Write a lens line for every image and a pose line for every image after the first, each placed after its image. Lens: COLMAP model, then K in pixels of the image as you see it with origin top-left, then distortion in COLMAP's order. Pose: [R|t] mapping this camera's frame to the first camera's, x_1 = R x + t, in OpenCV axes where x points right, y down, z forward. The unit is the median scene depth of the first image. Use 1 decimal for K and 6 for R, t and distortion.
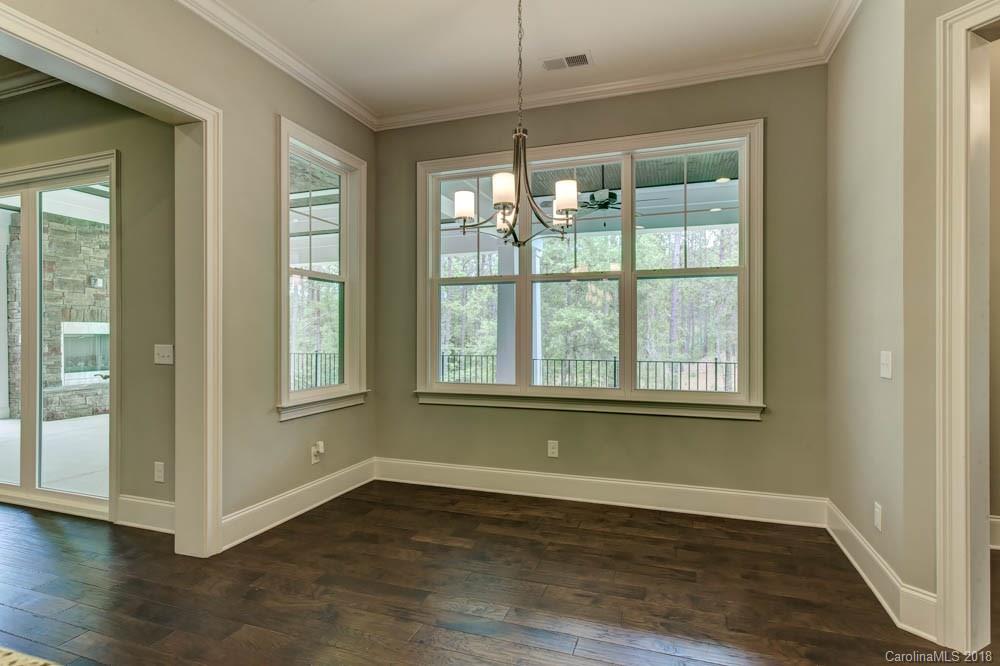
lens RADIAL K [[515.7, 0, 500.0], [0, 515.7, 333.0], [0, 0, 1]] dist [-0.000053, 0.000021]
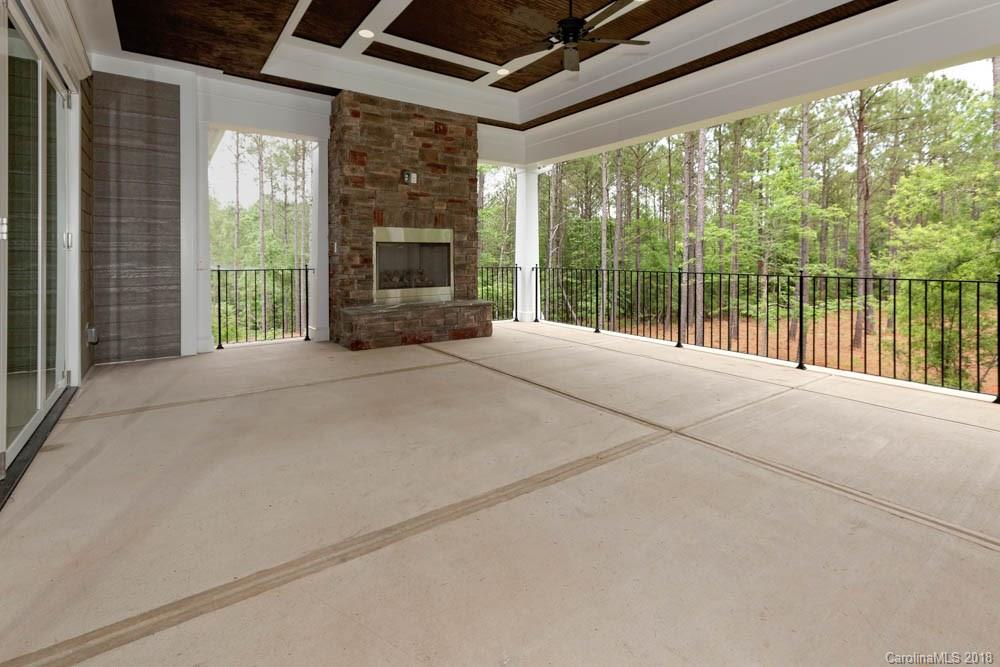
lens RADIAL K [[446.8, 0, 502.1], [0, 446.8, 322.9], [0, 0, 1]] dist [-0.000144, -0.000002]
pose [[0.821601, 0.071222, -0.565596, -0.269772], [0.013870, 0.989373, 0.144733, 0.029284], [0.569894, -0.126758, 0.811882, 0.518338]]
